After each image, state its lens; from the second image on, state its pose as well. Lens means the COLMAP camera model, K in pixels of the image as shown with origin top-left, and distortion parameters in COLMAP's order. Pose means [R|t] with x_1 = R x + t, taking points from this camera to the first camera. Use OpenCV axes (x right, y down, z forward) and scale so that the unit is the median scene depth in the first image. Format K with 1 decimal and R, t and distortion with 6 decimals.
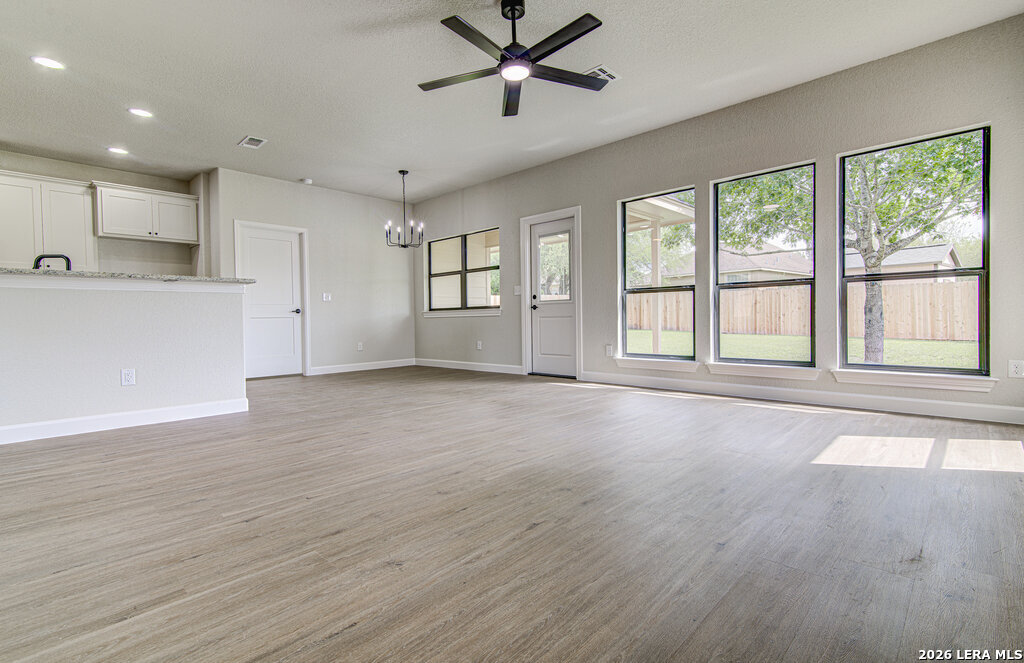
lens RADIAL K [[469.2, 0, 506.8], [0, 469.2, 324.4], [0, 0, 1]] dist [0.025643, -0.001352]
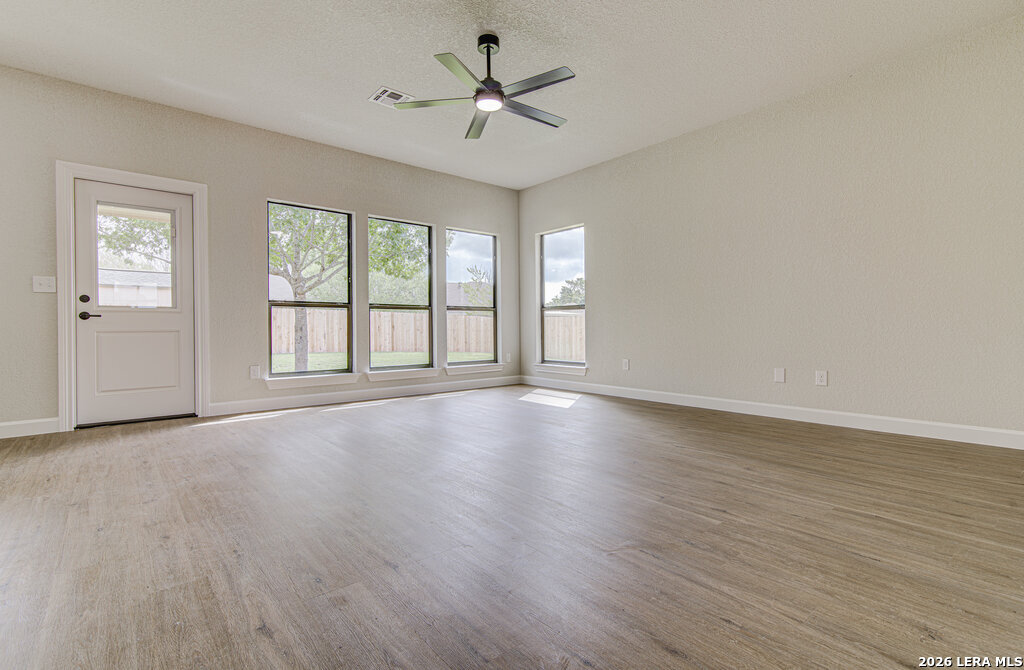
lens RADIAL K [[469.2, 0, 501.9], [0, 469.2, 334.4], [0, 0, 1]] dist [0.025643, -0.001352]
pose [[0.117643, 0.002429, 0.993053, -0.944269], [0.018574, 0.999817, -0.004646, 0.000481], [-0.992882, 0.018992, 0.117576, 0.764990]]
